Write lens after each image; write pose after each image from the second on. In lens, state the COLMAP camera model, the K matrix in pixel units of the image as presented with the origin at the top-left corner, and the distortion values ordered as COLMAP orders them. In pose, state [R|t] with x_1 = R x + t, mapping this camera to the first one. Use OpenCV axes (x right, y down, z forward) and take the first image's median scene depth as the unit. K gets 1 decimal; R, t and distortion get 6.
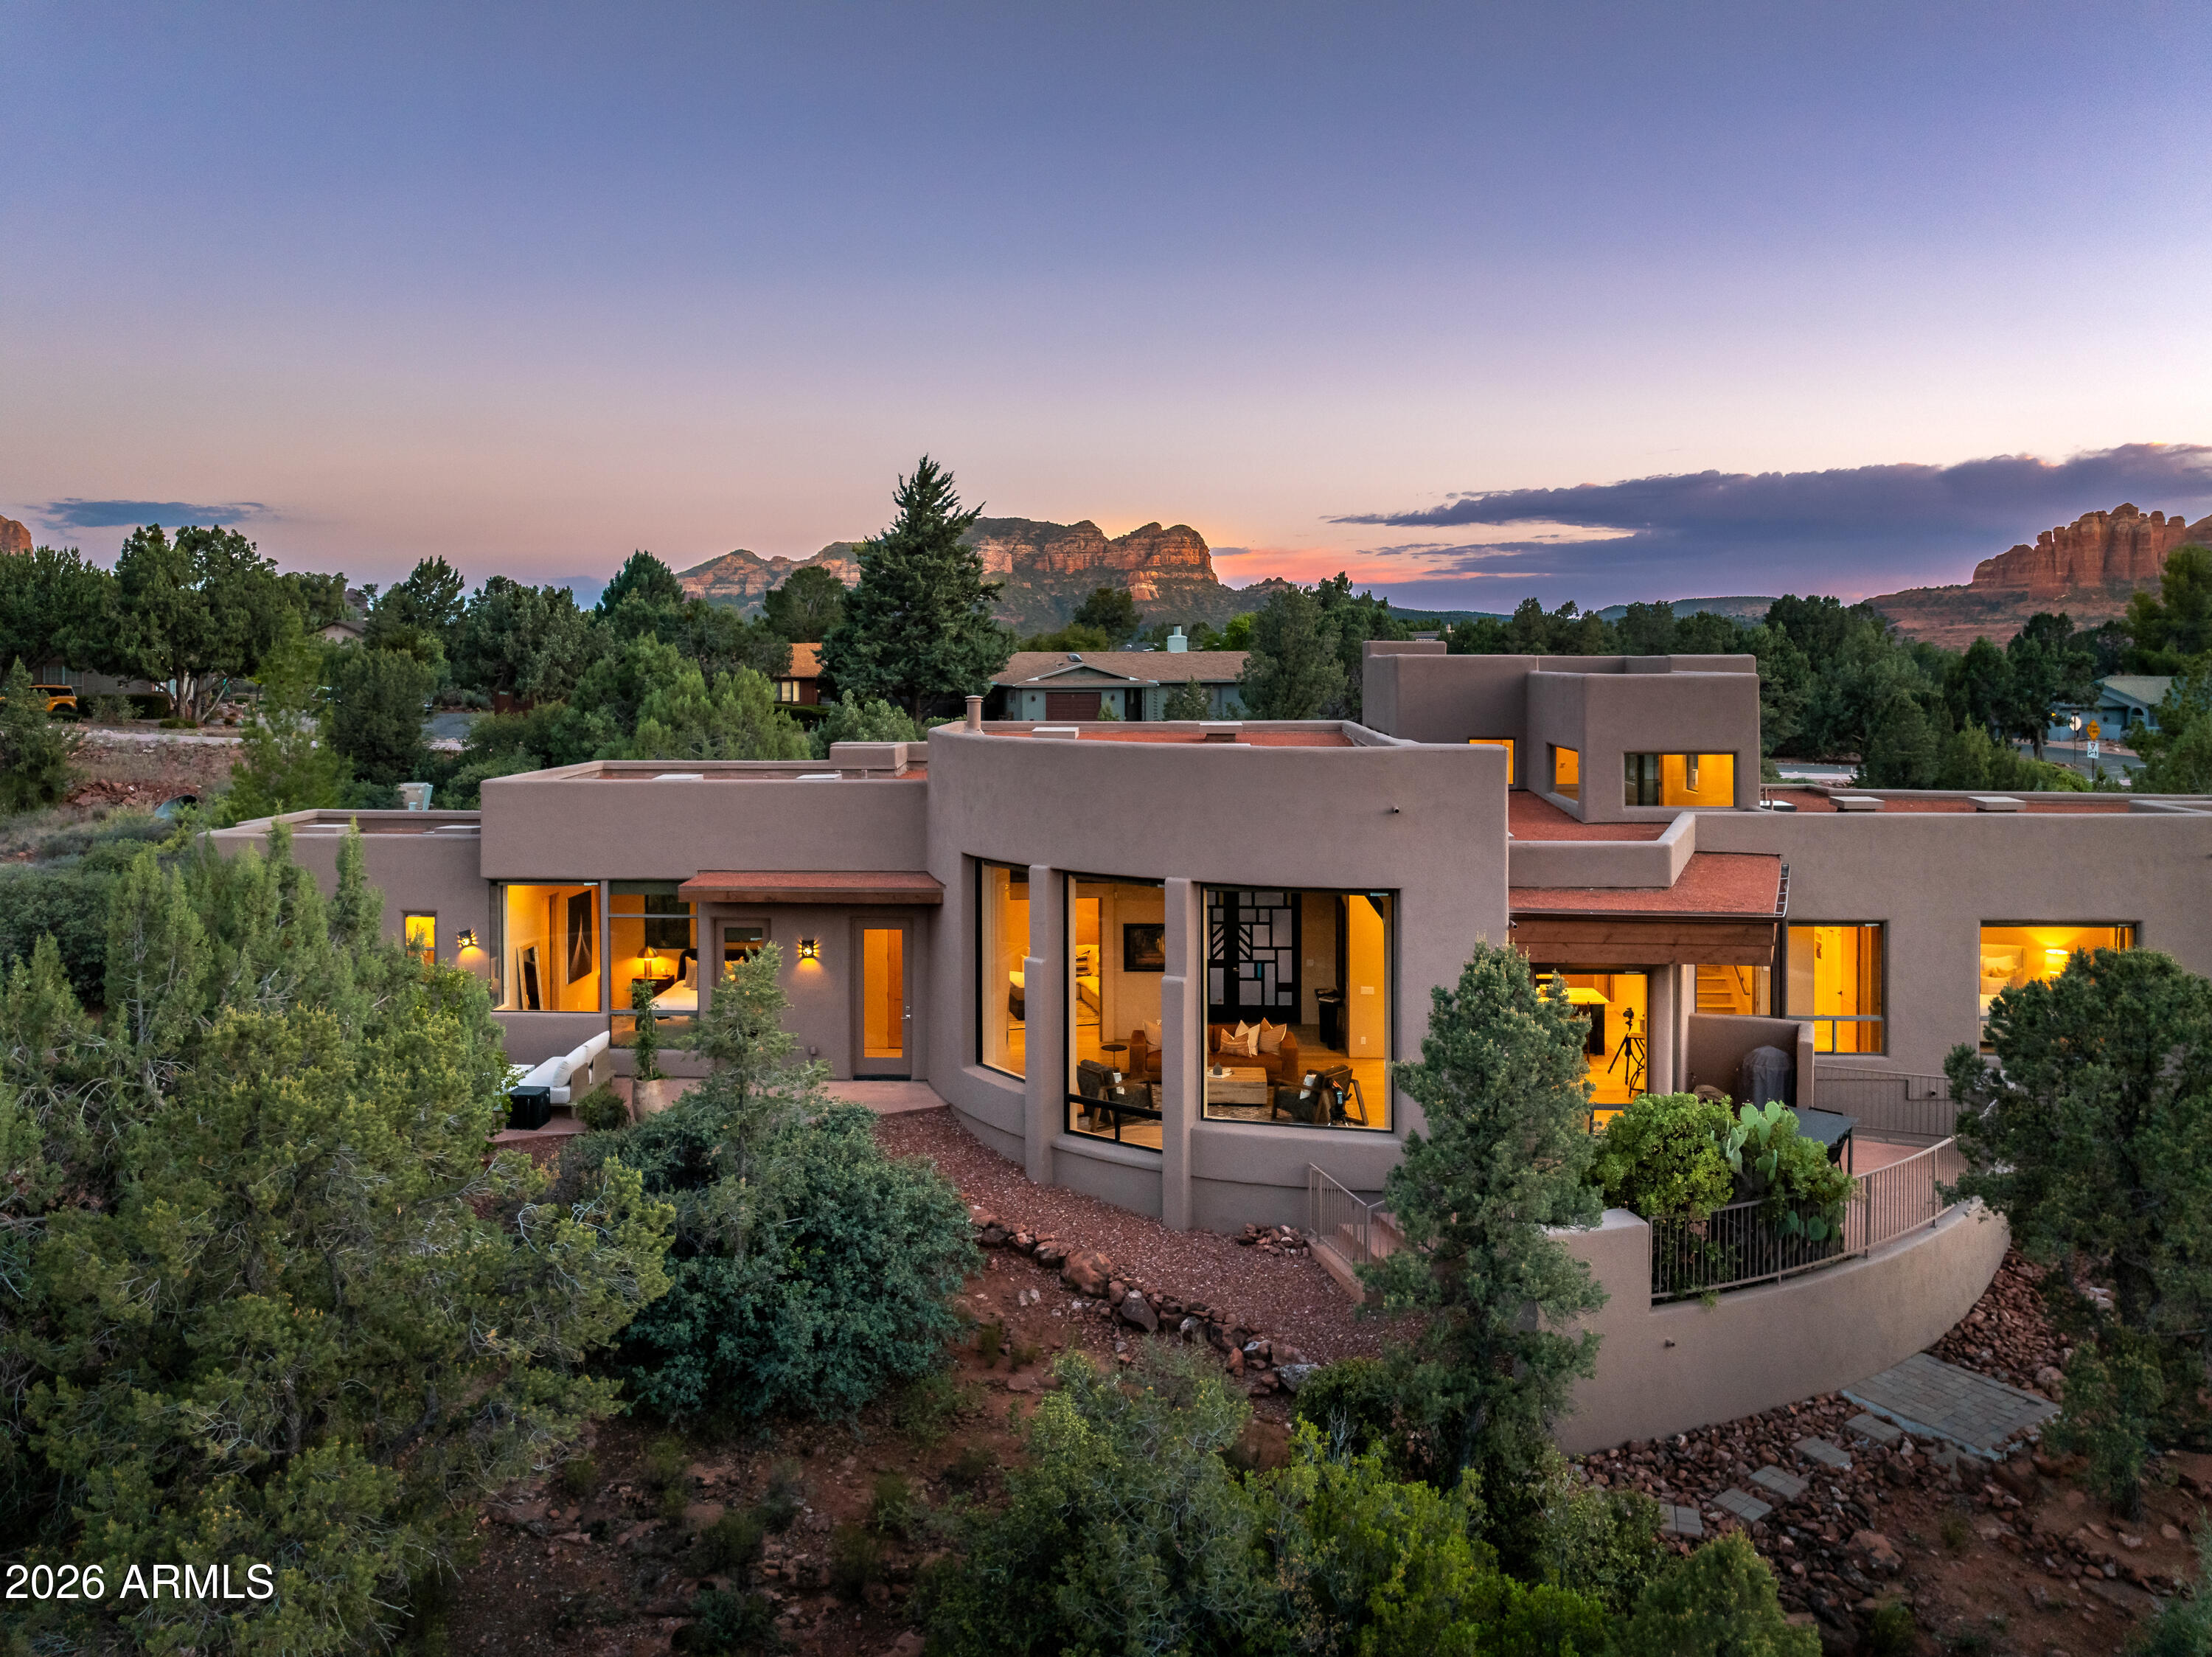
lens RADIAL K [[1611.0, 0, 1085.3], [0, 1611.0, 668.6], [0, 0, 1]] dist [-0.026145, -0.007879]
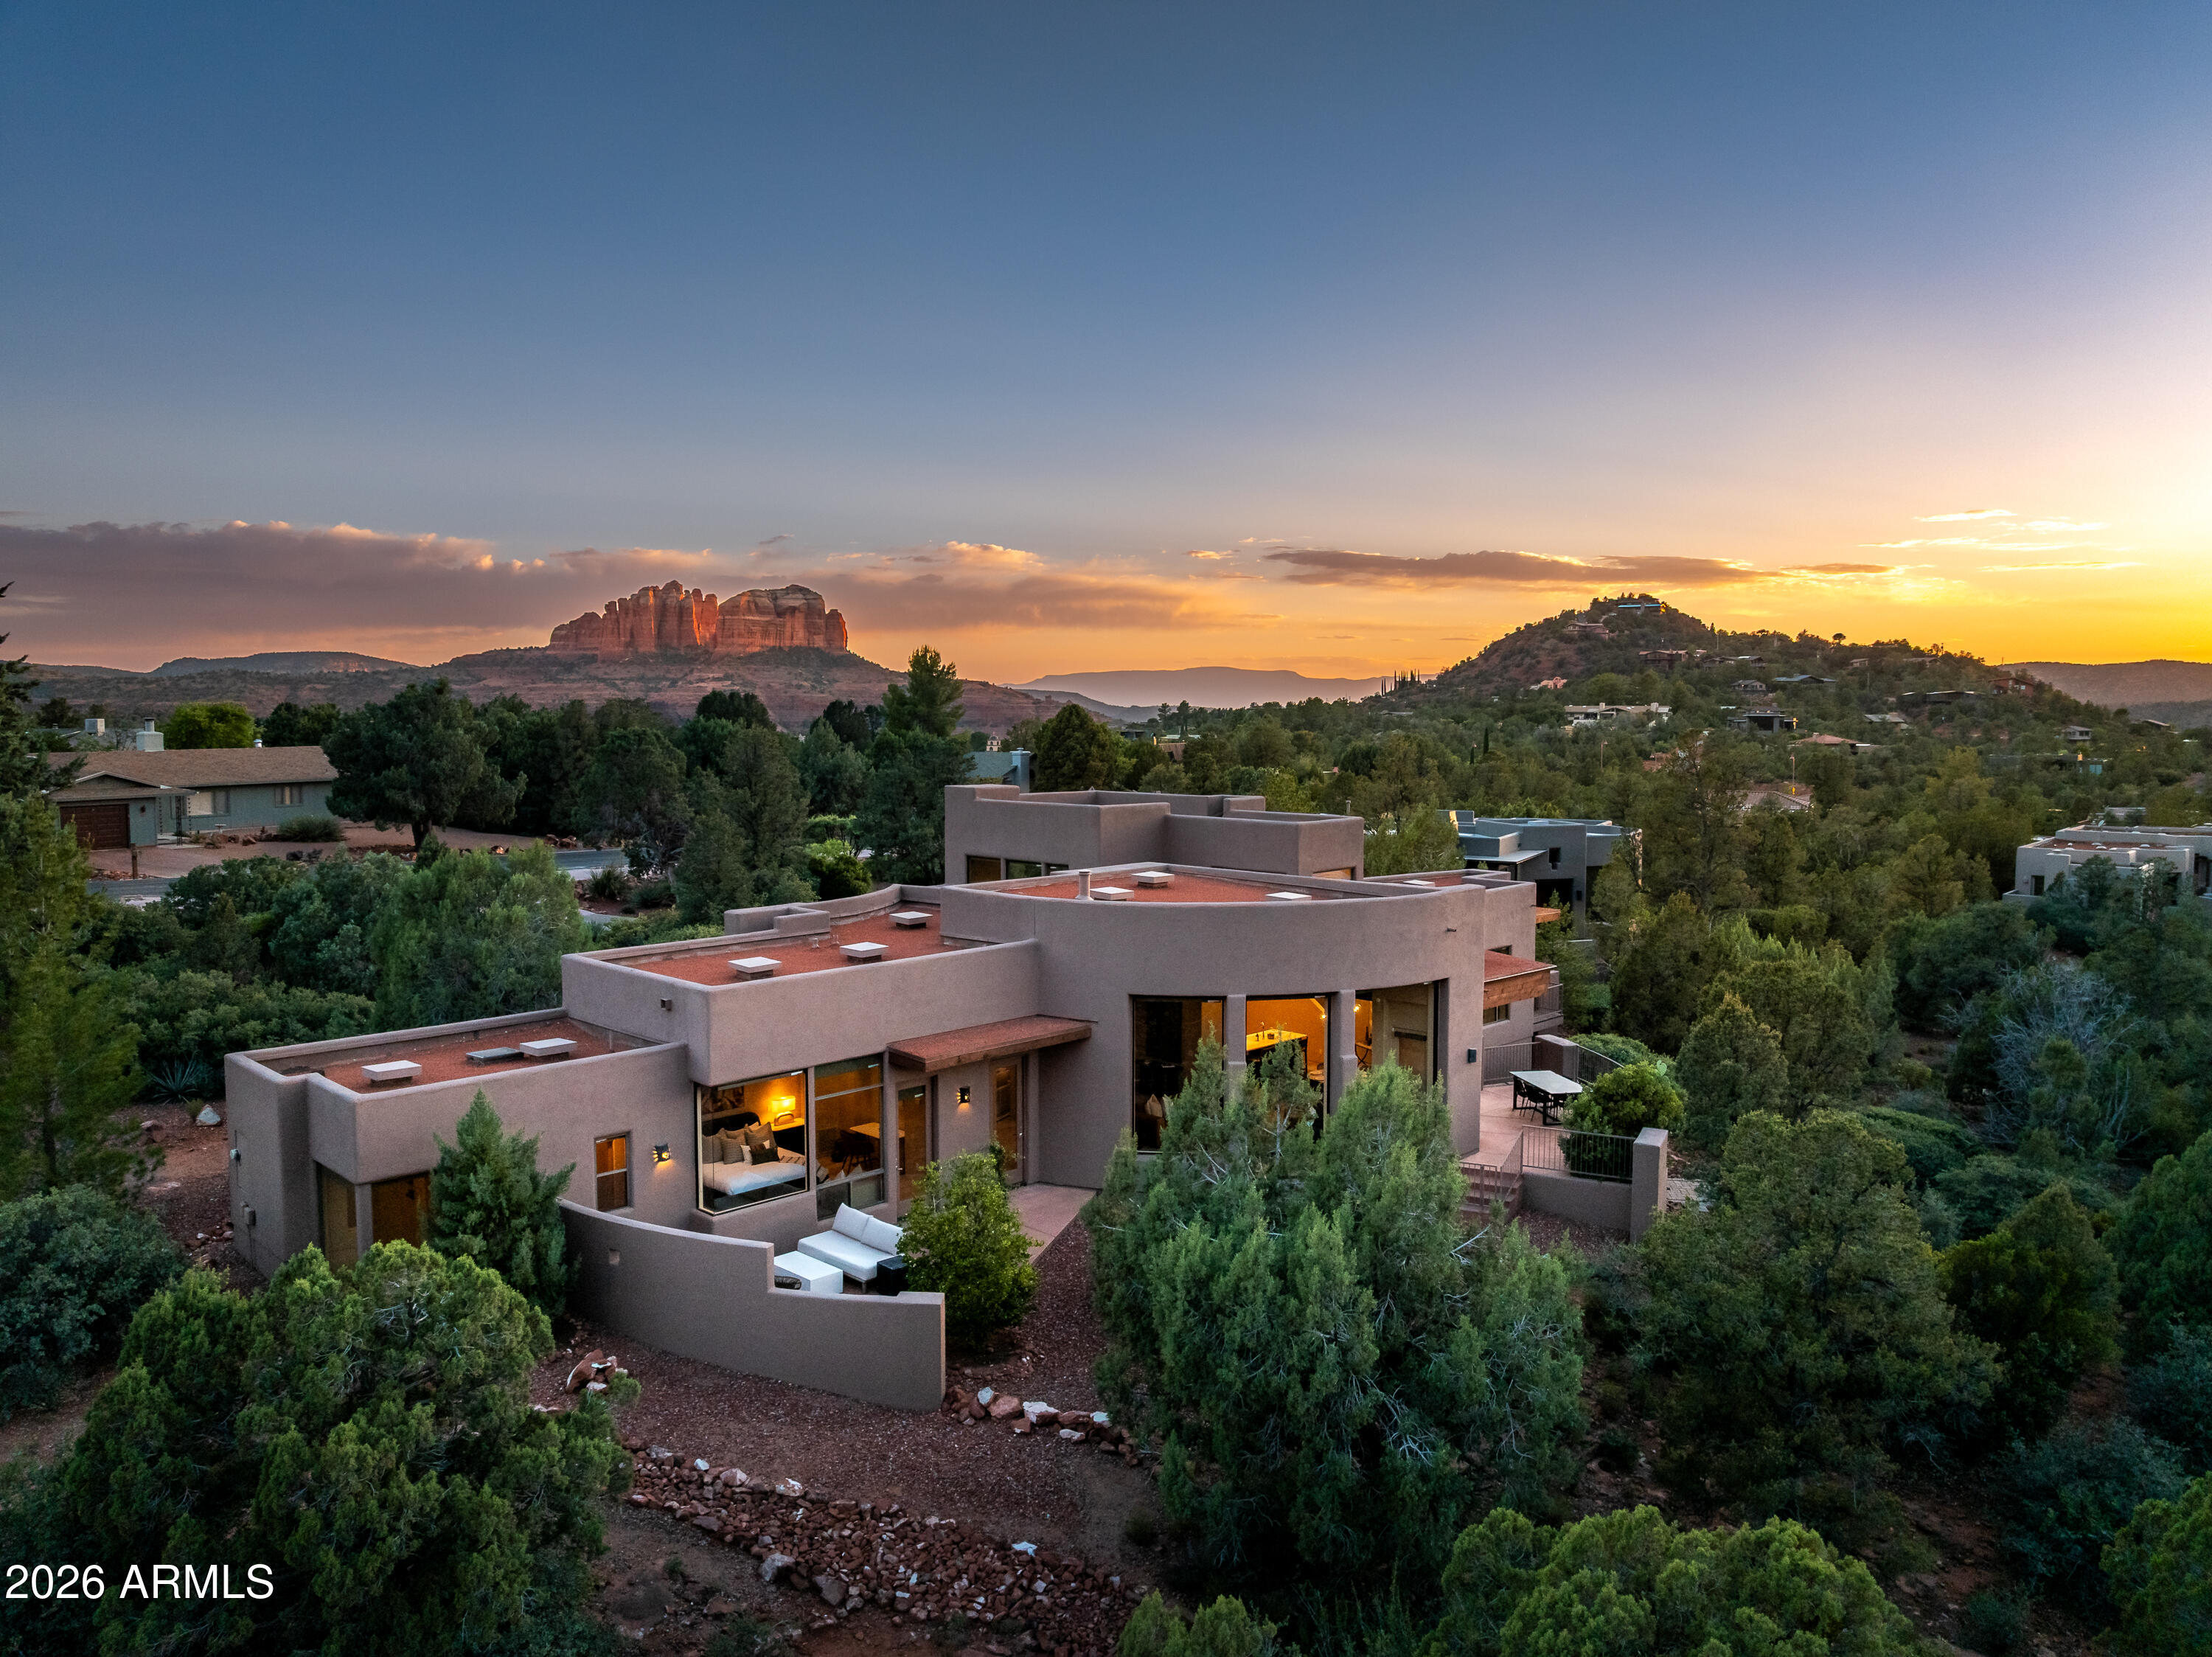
lens RADIAL K [[1559.0, 0, 1114.6], [0, 1559.0, 819.6], [0, 0, 1]] dist [-0.033183, -0.016209]
pose [[0.648980, -0.049812, 0.759173, -1.107546], [0.002836, 0.998006, 0.063059, -0.112504], [-0.760800, -0.038771, 0.647827, 0.221460]]
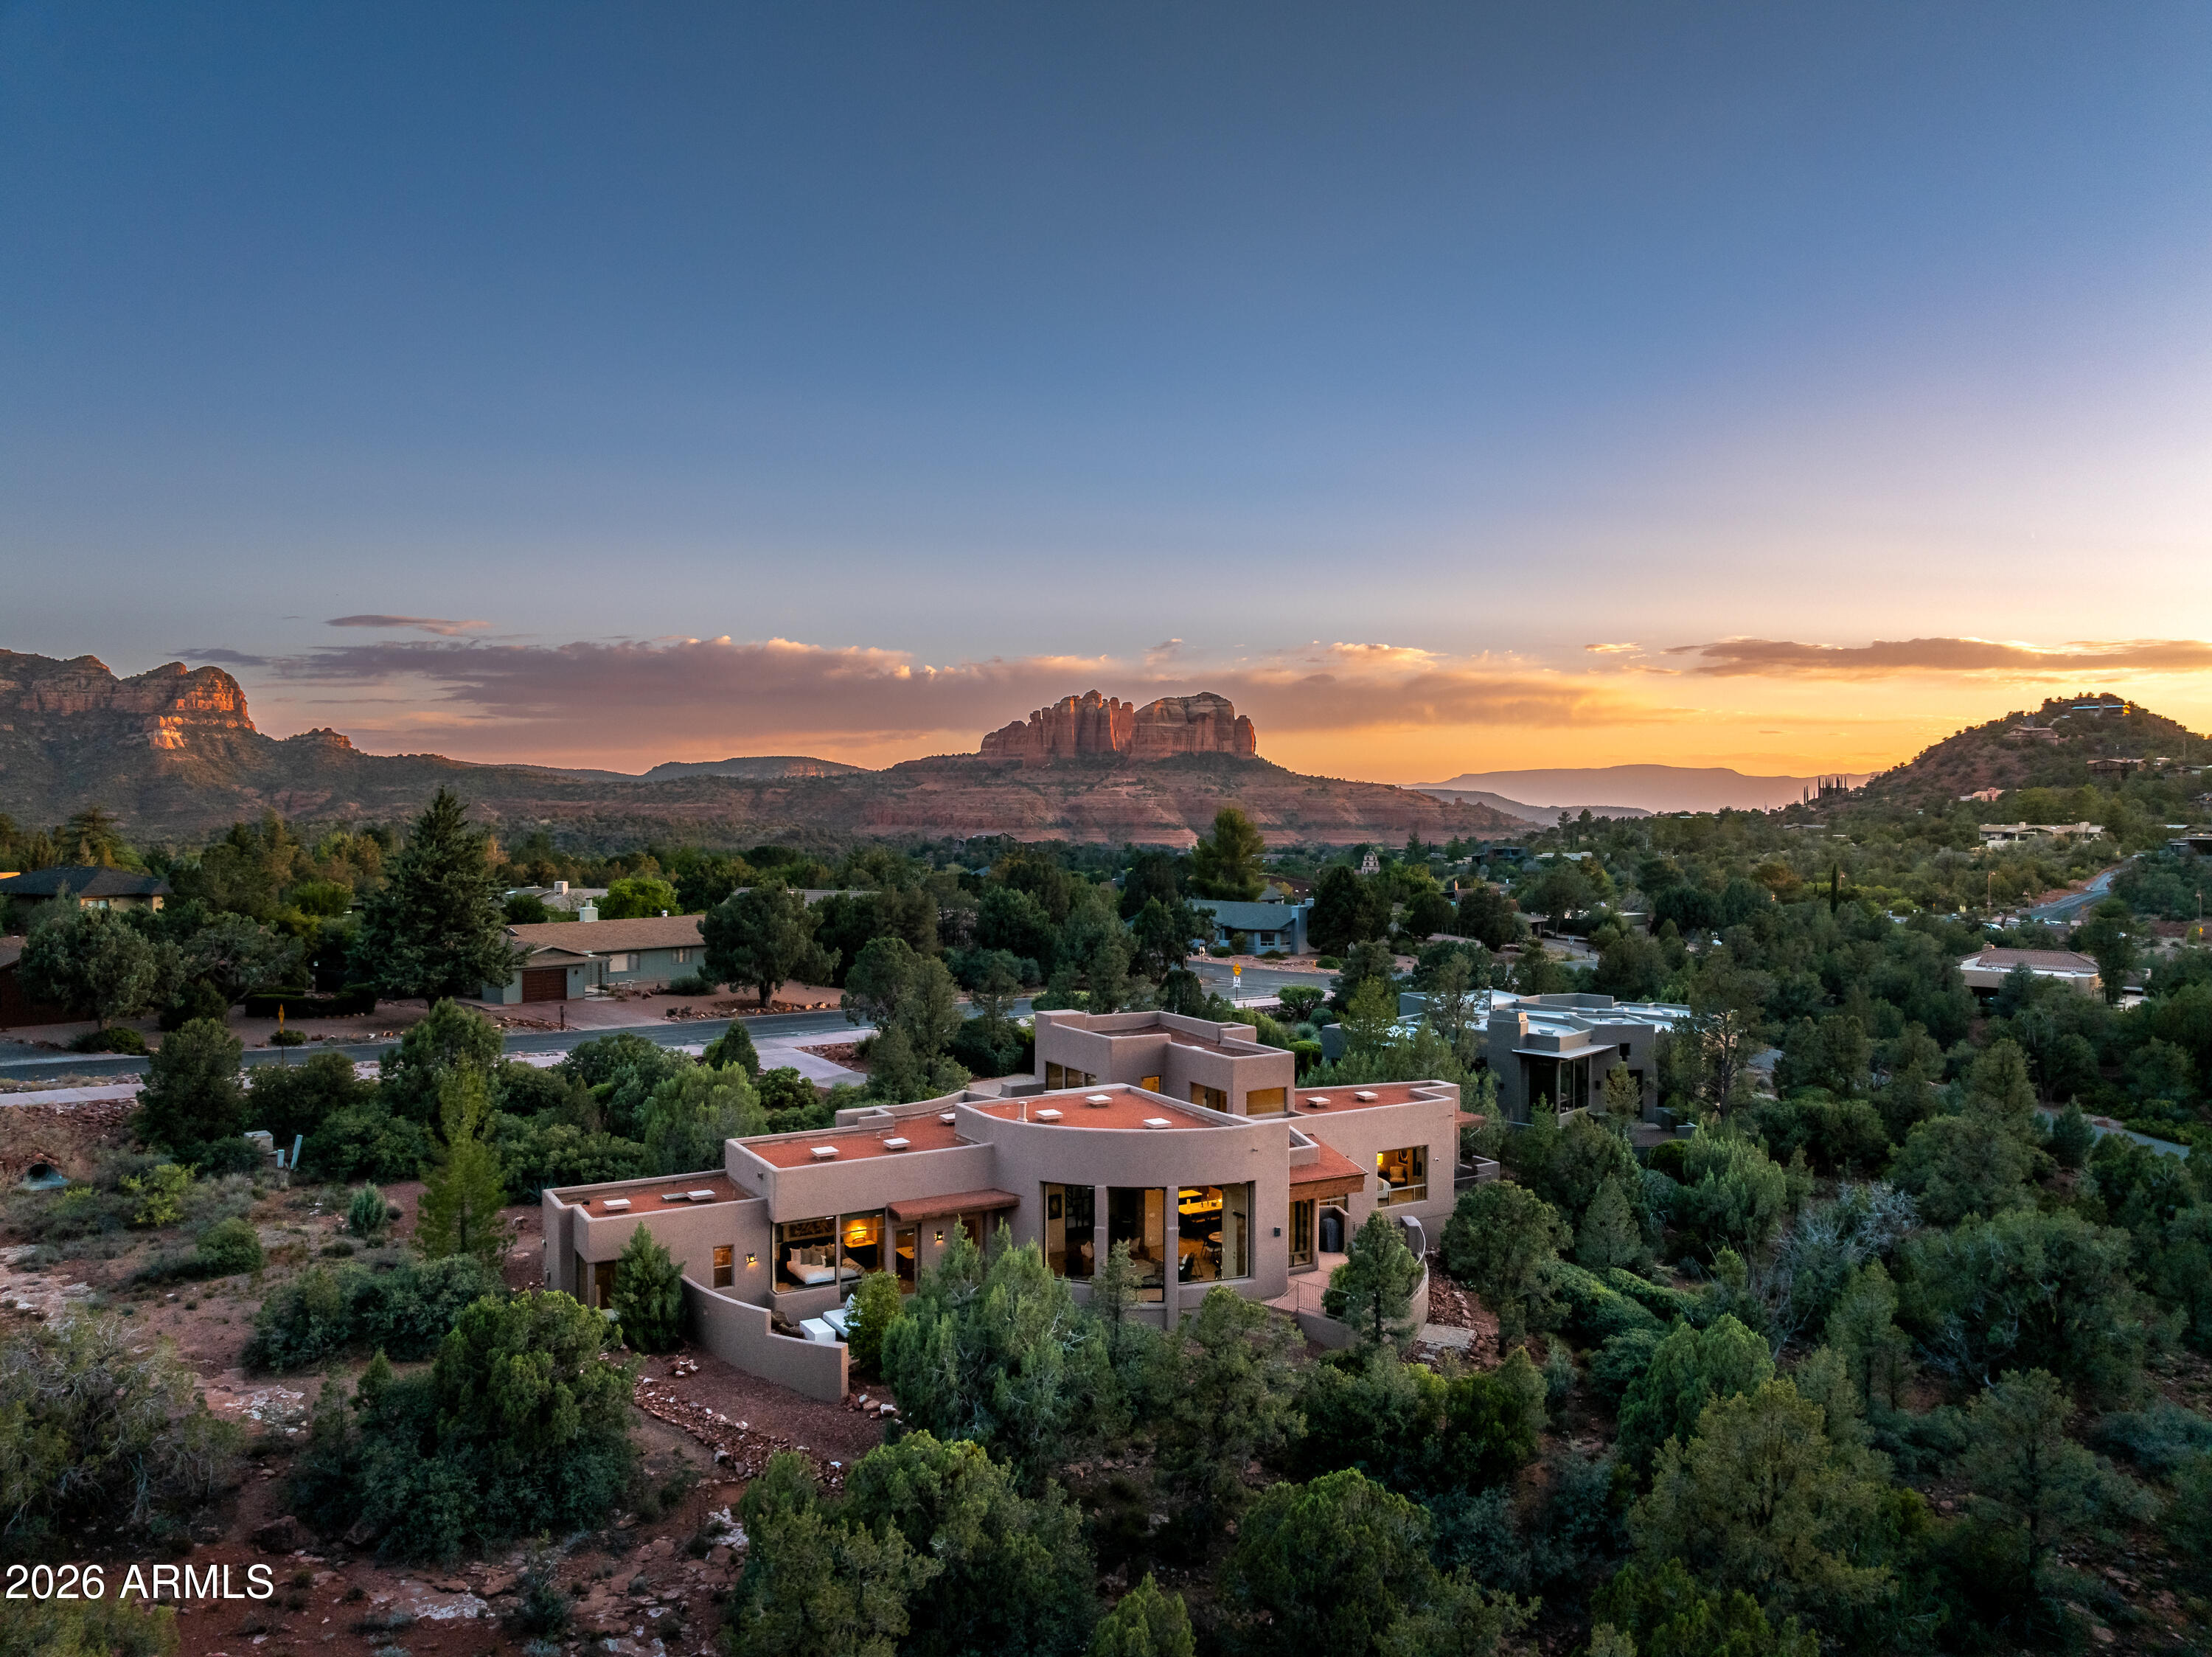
lens RADIAL K [[1555.5, 0, 1119.9], [0, 1555.5, 826.4], [0, 0, 1]] dist [-0.043698, 0.008284]
pose [[0.823330, -0.000707, 0.567562, -1.252016], [-0.001680, 0.999992, 0.003682, -0.394110], [-0.567560, -0.003985, 0.823323, -0.816424]]
